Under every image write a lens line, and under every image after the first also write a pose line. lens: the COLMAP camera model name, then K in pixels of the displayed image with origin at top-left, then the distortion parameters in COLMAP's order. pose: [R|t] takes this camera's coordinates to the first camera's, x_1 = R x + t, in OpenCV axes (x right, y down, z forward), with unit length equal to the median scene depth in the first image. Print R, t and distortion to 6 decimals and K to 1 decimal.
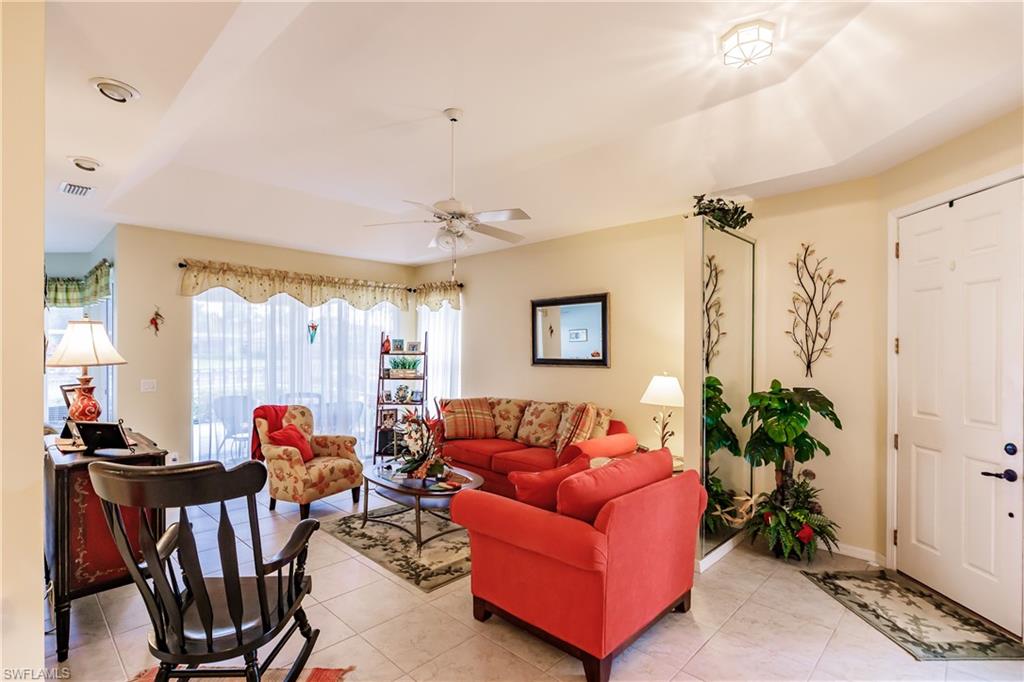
lens RADIAL K [[495.7, 0, 514.4], [0, 495.7, 350.1], [0, 0, 1]] dist [-0.003137, 0.000364]
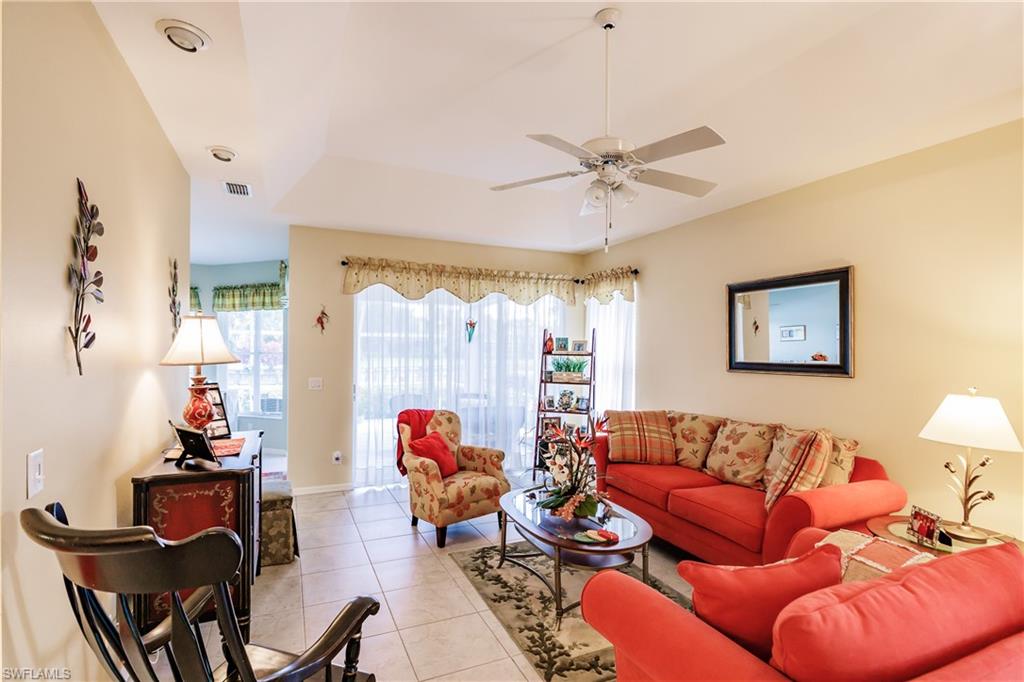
lens RADIAL K [[495.7, 0, 514.4], [0, 495.7, 350.1], [0, 0, 1]] dist [-0.003137, 0.000364]
pose [[0.929841, 0.005277, -0.367924, 0.011608], [-0.005655, 0.999984, 0.000050, 0.000881], [0.367918, 0.002034, 0.929856, 0.208543]]
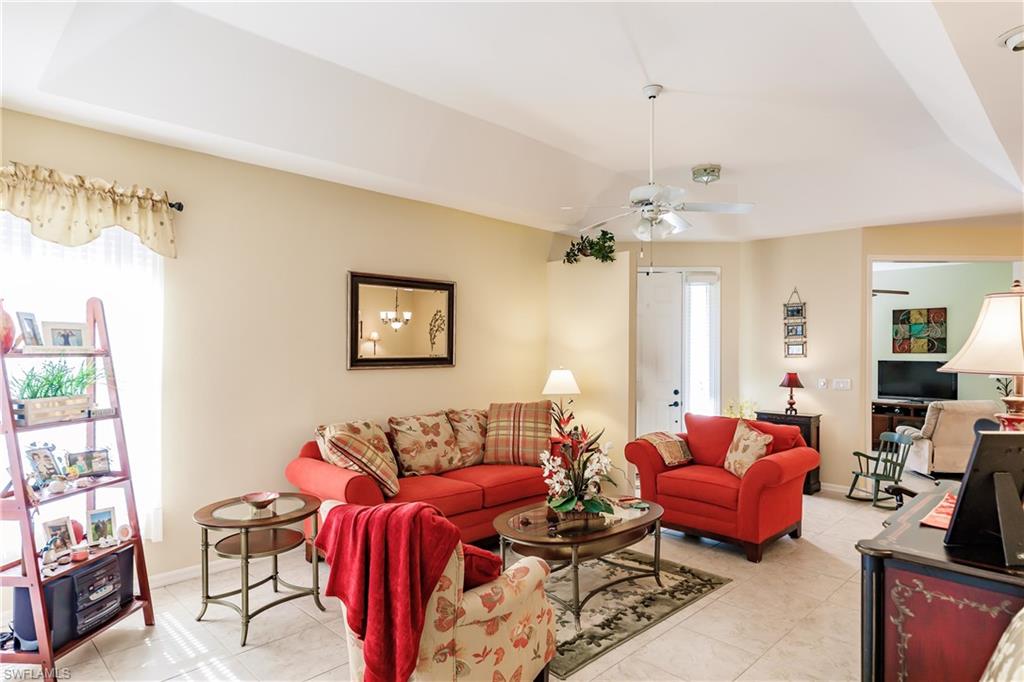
lens RADIAL K [[589.7, 0, 510.4], [0, 589.7, 348.3], [0, 0, 1]] dist [0.003013, 0.000155]
pose [[0.015398, -0.000297, 0.999881, -0.886551], [-0.005172, 0.999987, 0.000377, 0.001994], [-0.999868, -0.005177, 0.015396, 0.900285]]
